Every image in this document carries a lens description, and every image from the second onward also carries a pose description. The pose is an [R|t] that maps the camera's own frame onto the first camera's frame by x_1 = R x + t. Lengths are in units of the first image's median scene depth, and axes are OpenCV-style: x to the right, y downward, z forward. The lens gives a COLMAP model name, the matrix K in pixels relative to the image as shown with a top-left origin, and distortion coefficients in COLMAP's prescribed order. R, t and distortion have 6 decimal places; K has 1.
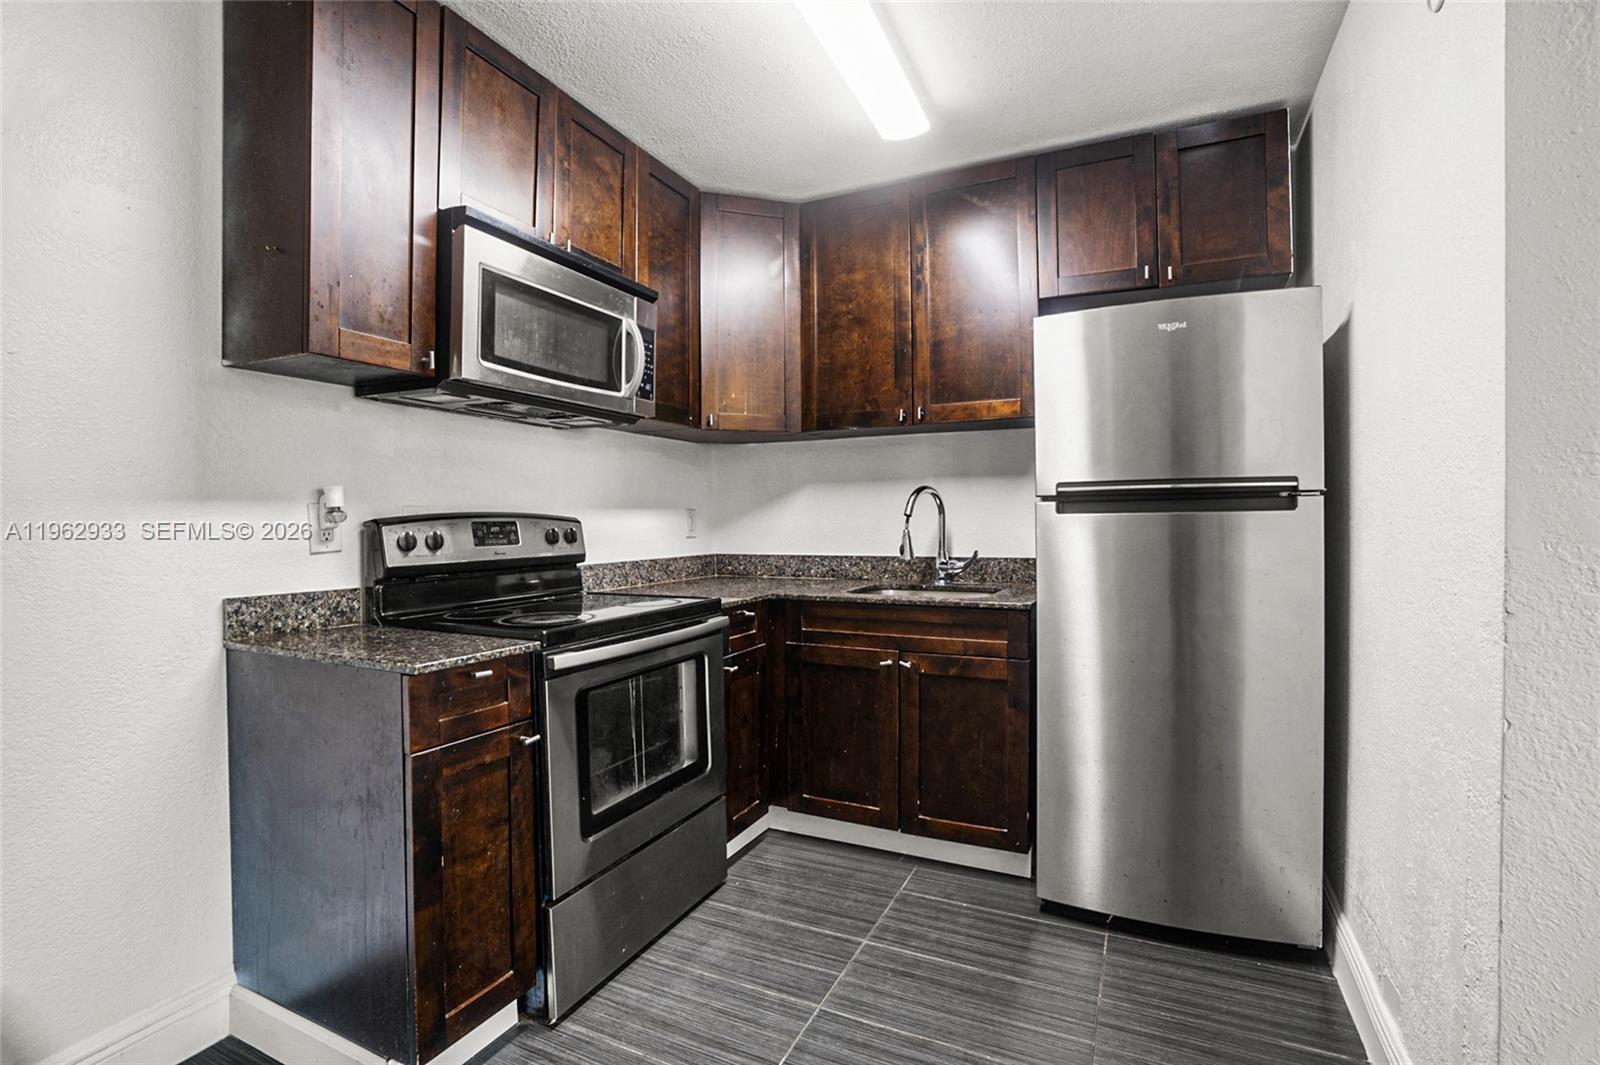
lens RADIAL K [[740.4, 0, 806.7], [0, 740.4, 524.2], [0, 0, 1]] dist [-0.081026, 0.034387]
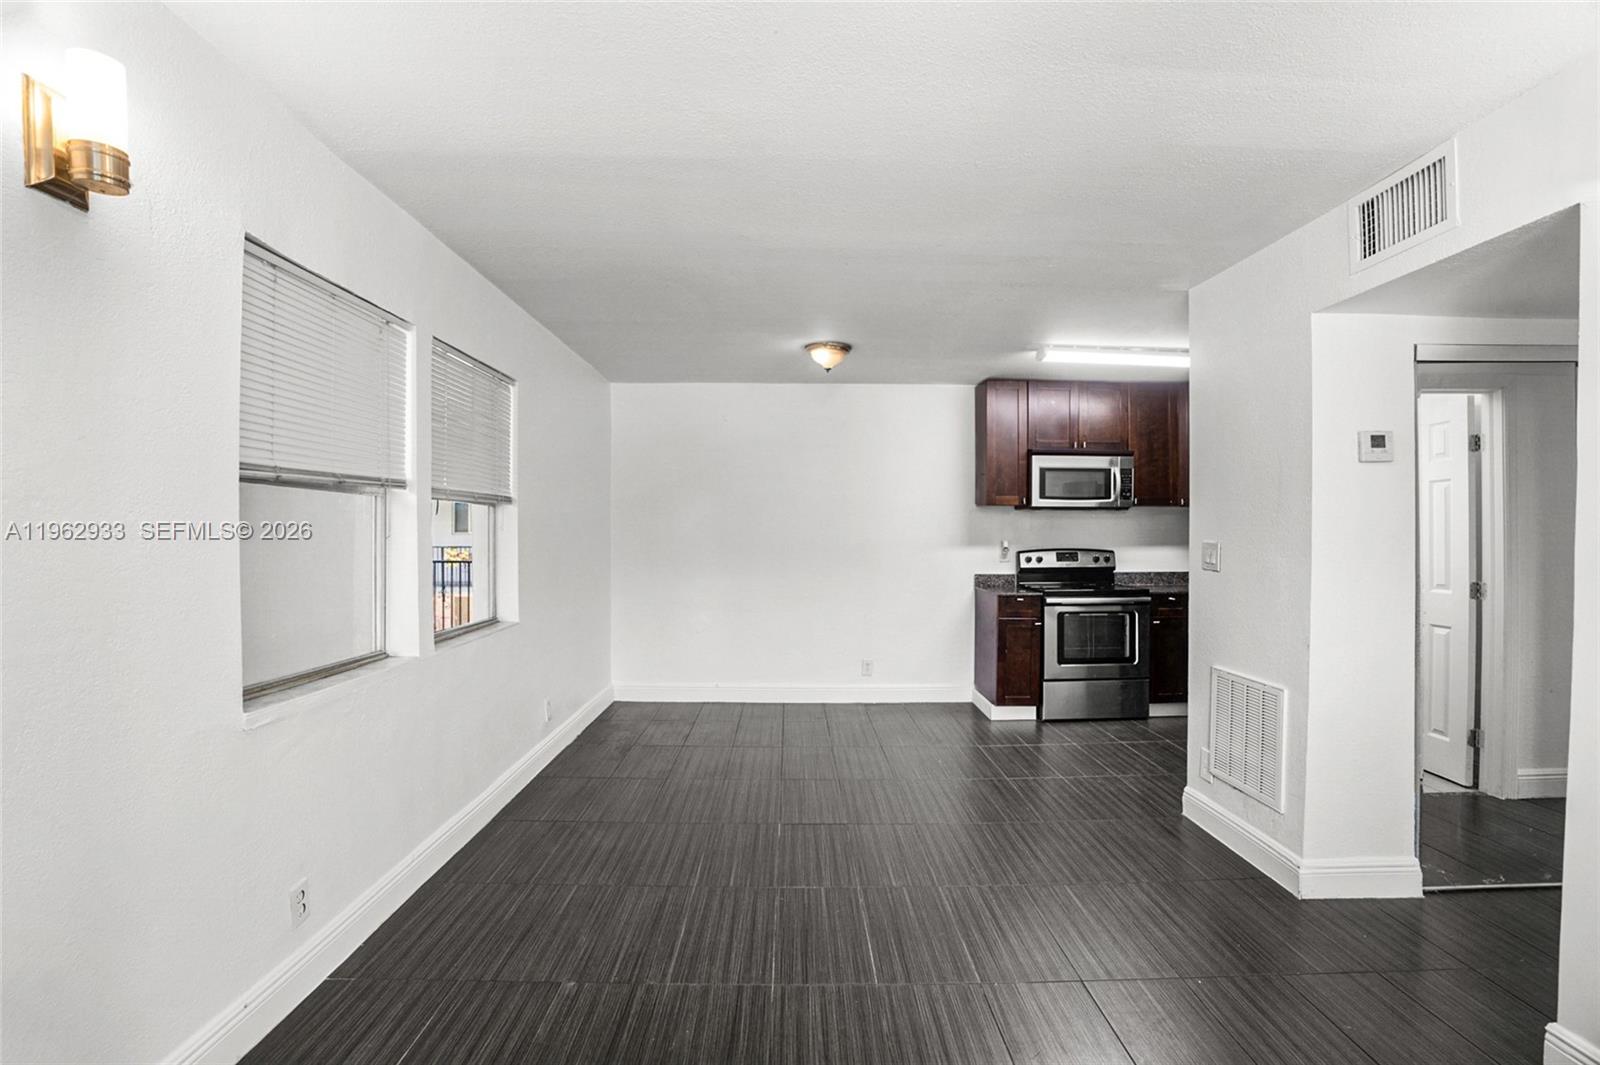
lens RADIAL K [[749.0, 0, 811.7], [0, 749.0, 530.7], [0, 0, 1]] dist [-0.070279, 0.024458]
pose [[0.449779, 0.008370, -0.893100, 1.423002], [-0.008807, 0.999949, 0.004936, -0.079429], [0.893096, 0.005645, 0.449830, -0.919755]]
